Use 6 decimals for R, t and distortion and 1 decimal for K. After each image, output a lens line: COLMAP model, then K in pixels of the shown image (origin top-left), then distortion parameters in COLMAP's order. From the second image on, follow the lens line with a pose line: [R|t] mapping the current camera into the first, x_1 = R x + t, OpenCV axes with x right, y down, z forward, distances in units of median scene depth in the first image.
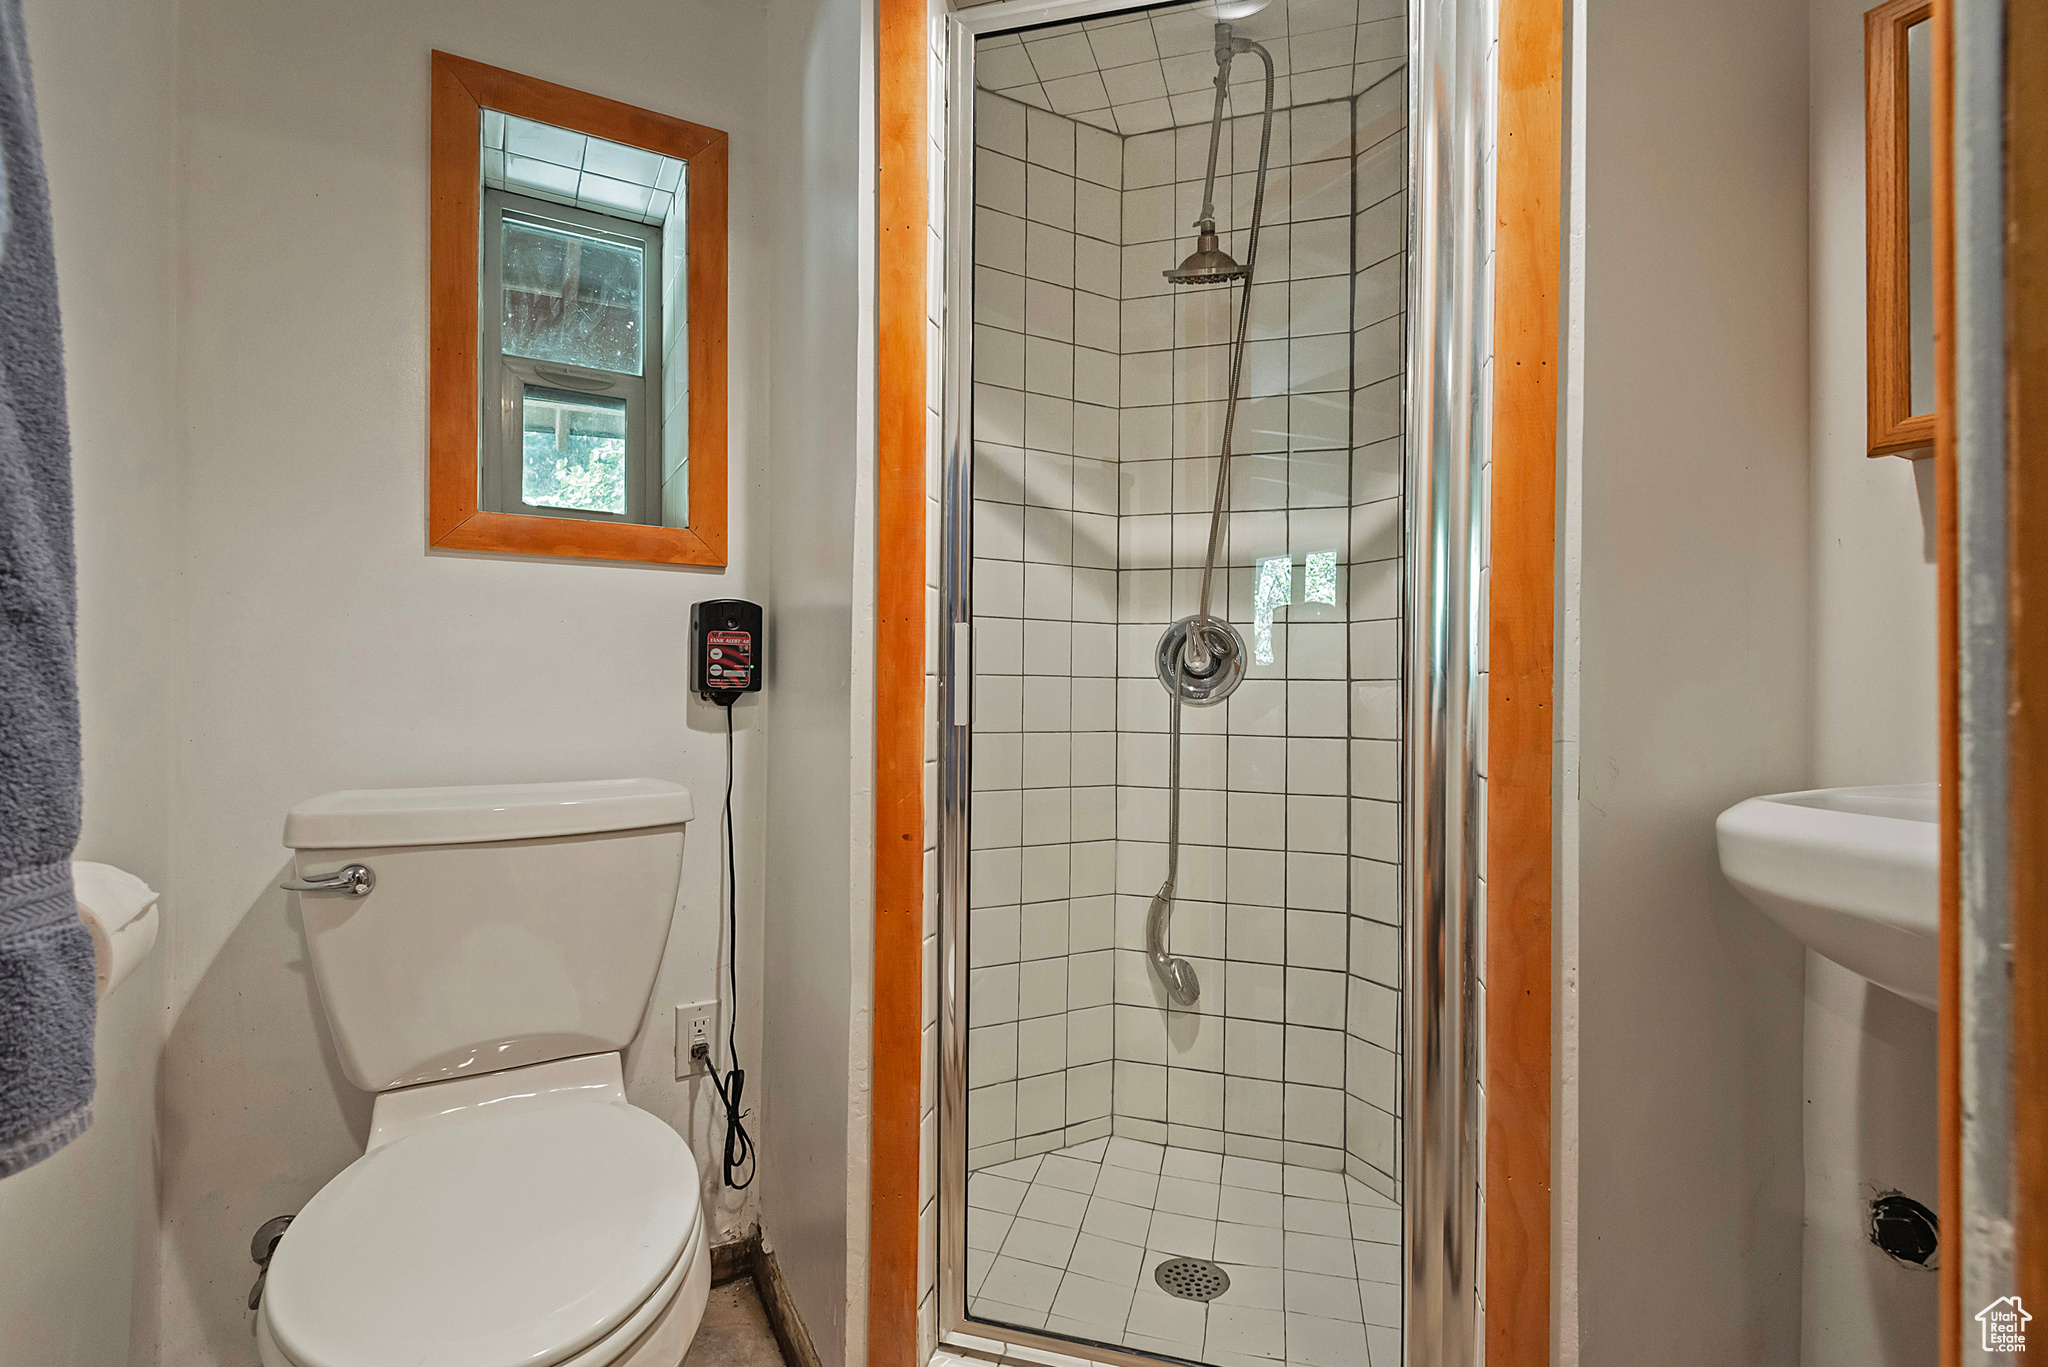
lens RADIAL K [[954.8, 0, 986.6], [0, 954.8, 724.2], [0, 0, 1]] dist [0.040141, -0.023519]
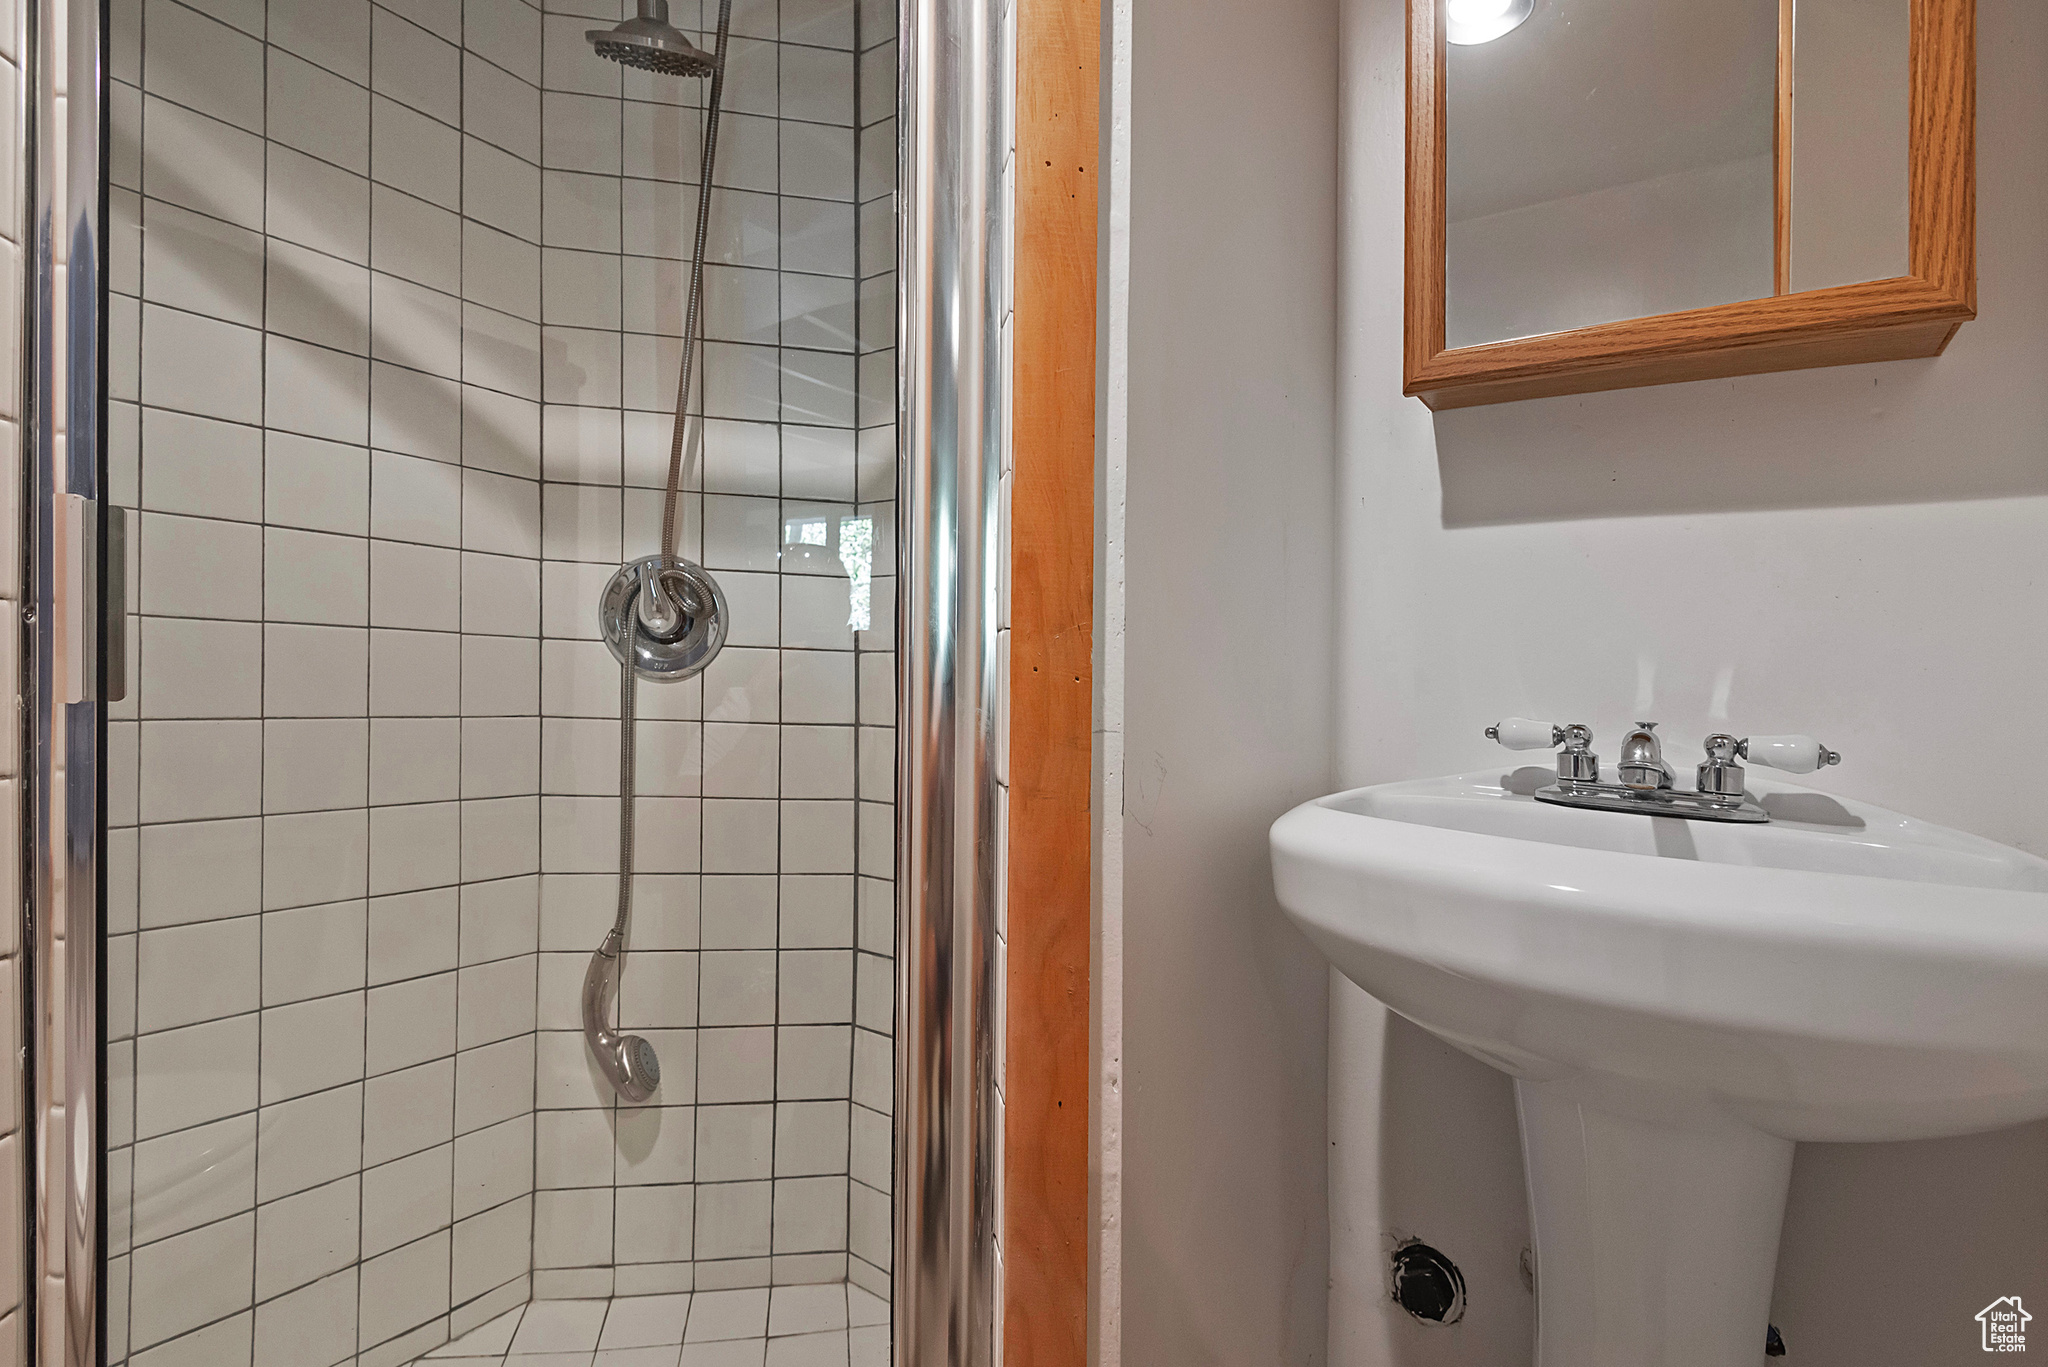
lens RADIAL K [[973.6, 0, 976.2], [0, 973.6, 632.6], [0, 0, 1]] dist [0.027778, -0.015089]
pose [[0.903728, 0.038958, 0.426331, 0.127193], [-0.005508, 0.996827, -0.079414, 0.001860], [-0.428072, 0.069420, 0.901075, 0.241375]]
